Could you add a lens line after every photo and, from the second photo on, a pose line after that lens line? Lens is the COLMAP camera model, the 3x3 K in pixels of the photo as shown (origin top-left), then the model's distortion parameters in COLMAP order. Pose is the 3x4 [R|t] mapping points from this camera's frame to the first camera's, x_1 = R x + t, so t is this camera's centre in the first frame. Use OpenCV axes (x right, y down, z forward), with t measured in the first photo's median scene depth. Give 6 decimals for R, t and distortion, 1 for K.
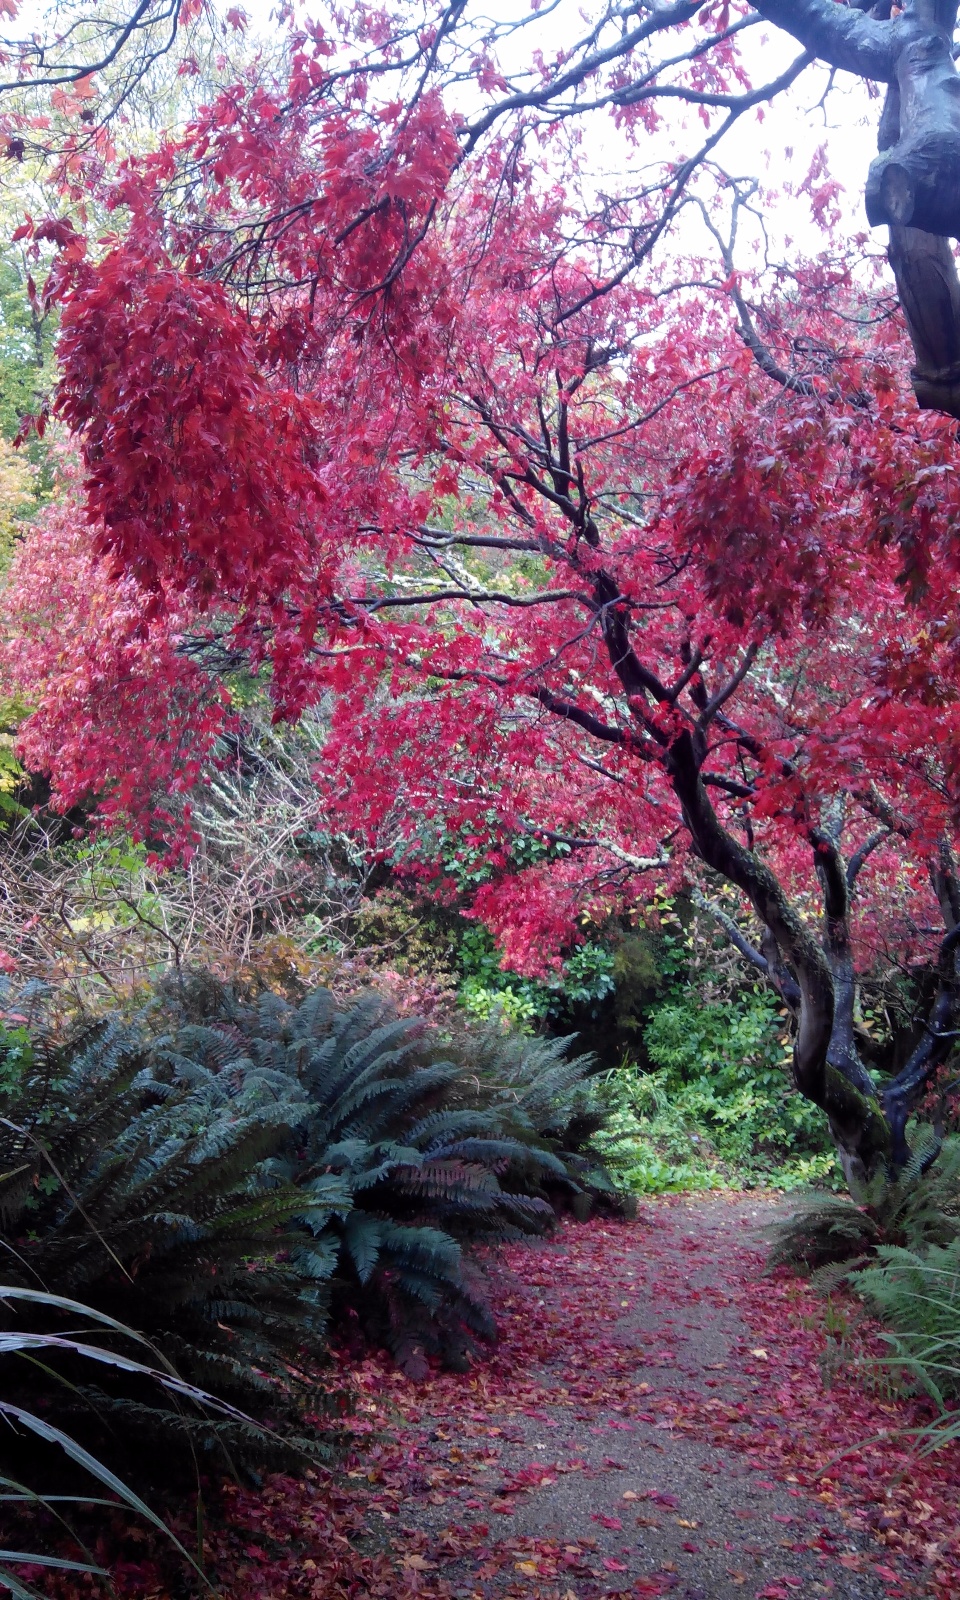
lens RADIAL K [[1649.2, 0, 500.1], [0, 1649.2, 790.9], [0, 0, 1]] dist [0.208190, -0.908692]
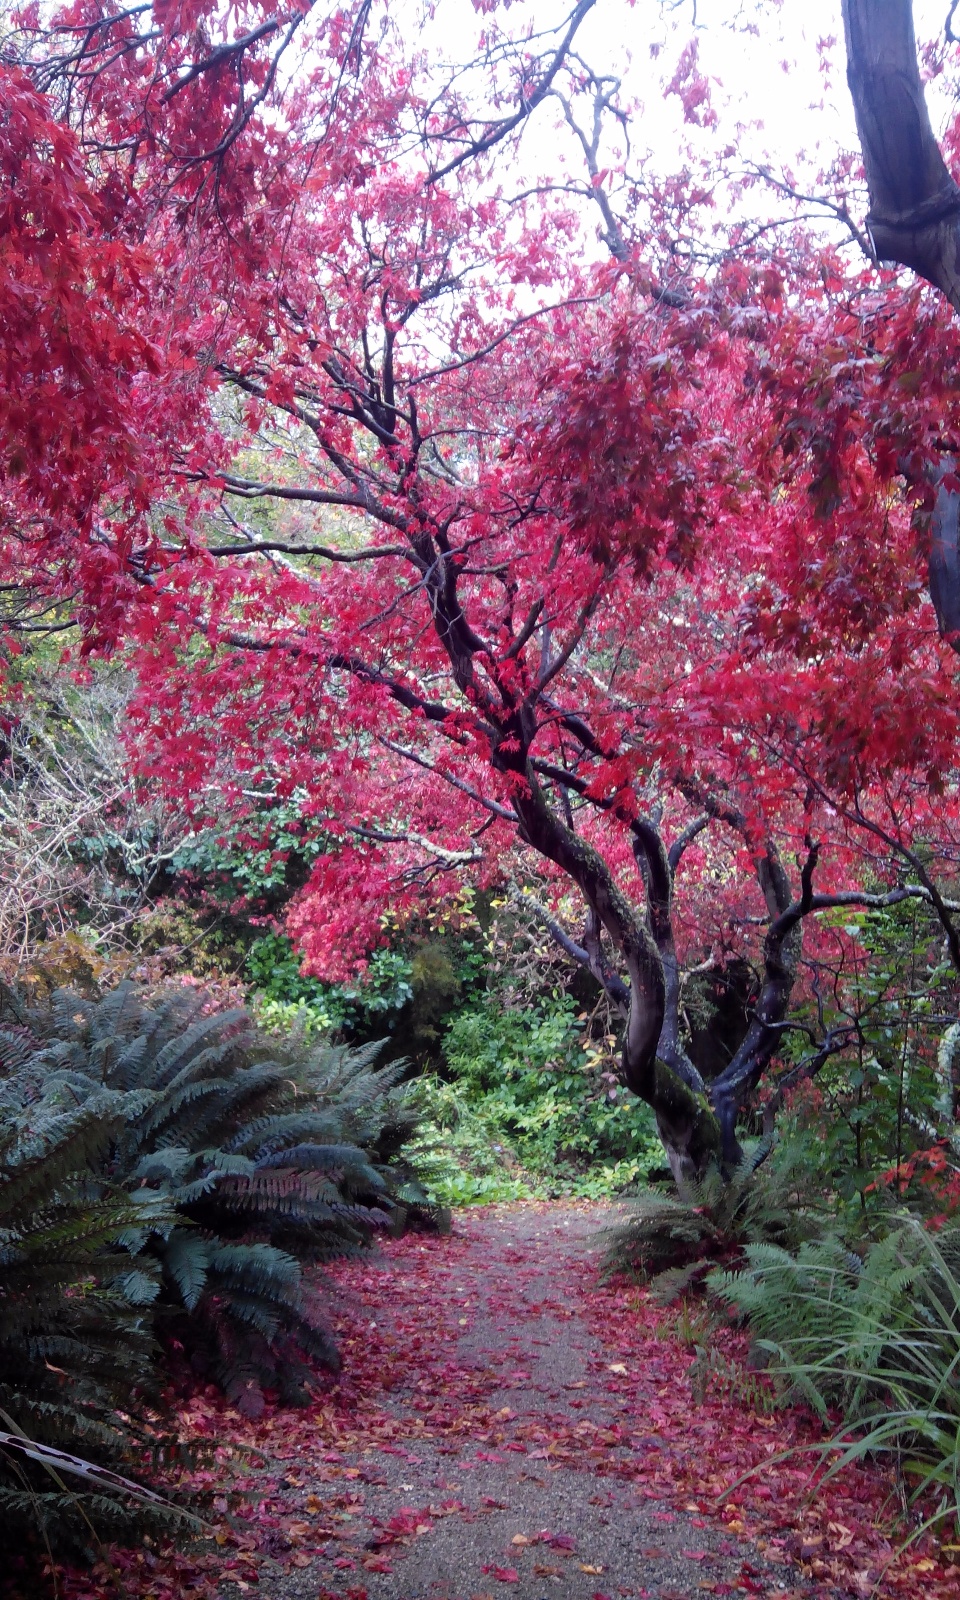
lens RADIAL K [[1649.2, 0, 500.1], [0, 1649.2, 790.9], [0, 0, 1]] dist [0.208190, -0.908692]
pose [[0.990326, -0.005324, 0.138661, -0.022929], [0.007105, 0.999898, -0.012356, 0.020588], [-0.138581, 0.013222, 0.990263, 0.064505]]
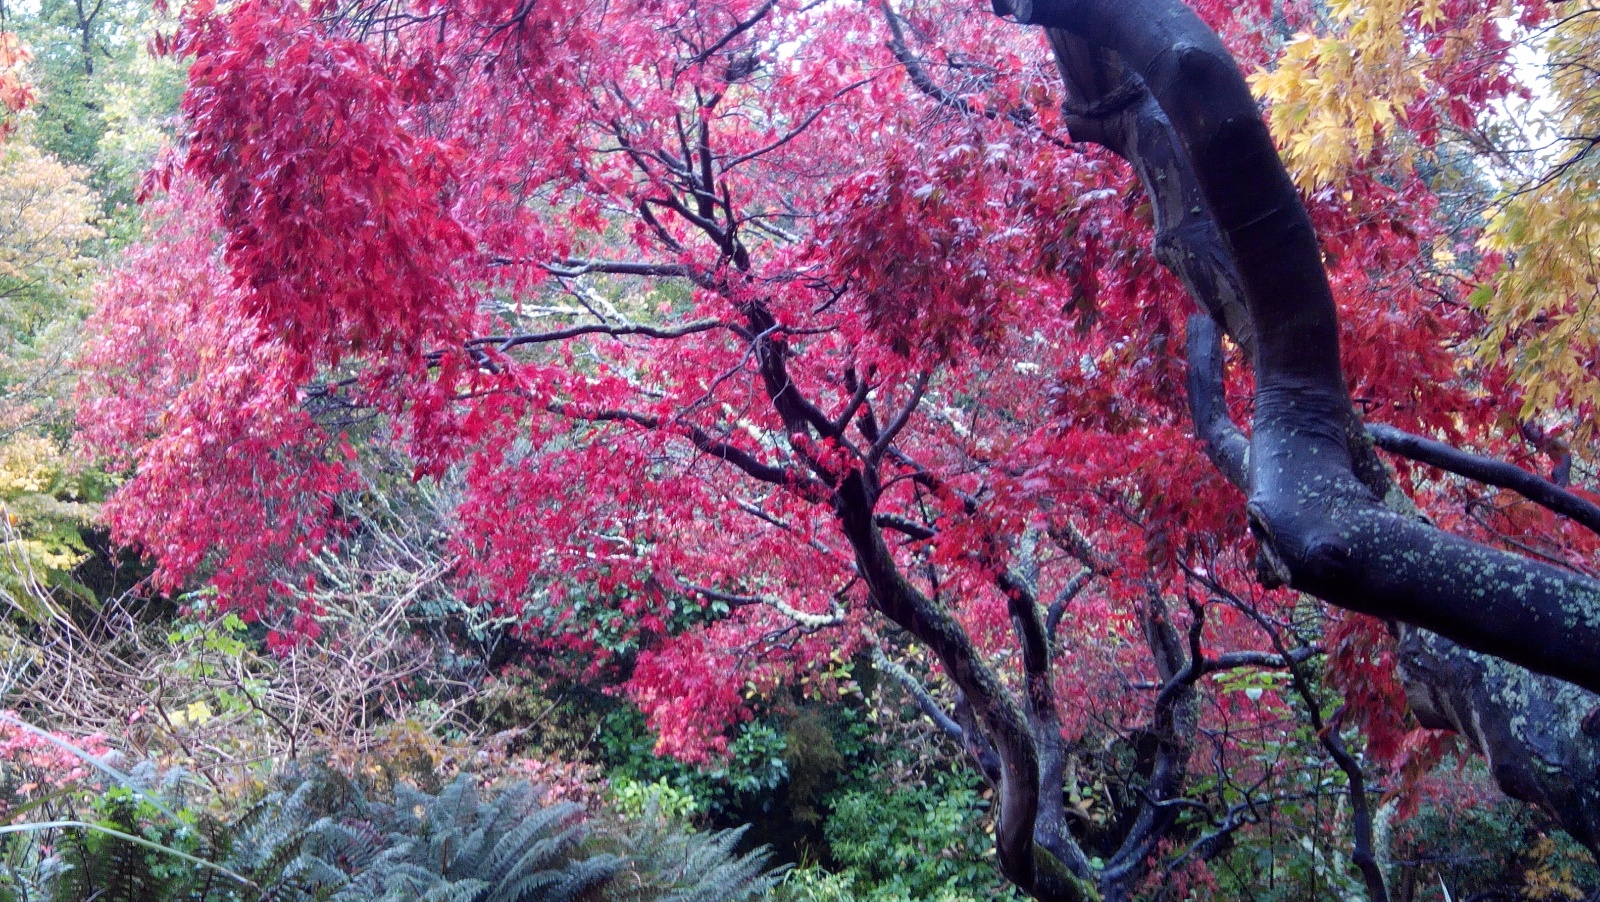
lens RADIAL K [[1989.9, 0, 668.8], [0, 1989.9, 355.3], [0, 0, 1]] dist [0.256646, -1.547100]
pose [[0.999074, -0.038145, 0.019927, -0.006958], [0.039848, 0.994820, -0.093518, -0.000271], [-0.016256, 0.094225, 0.995418, -0.071112]]
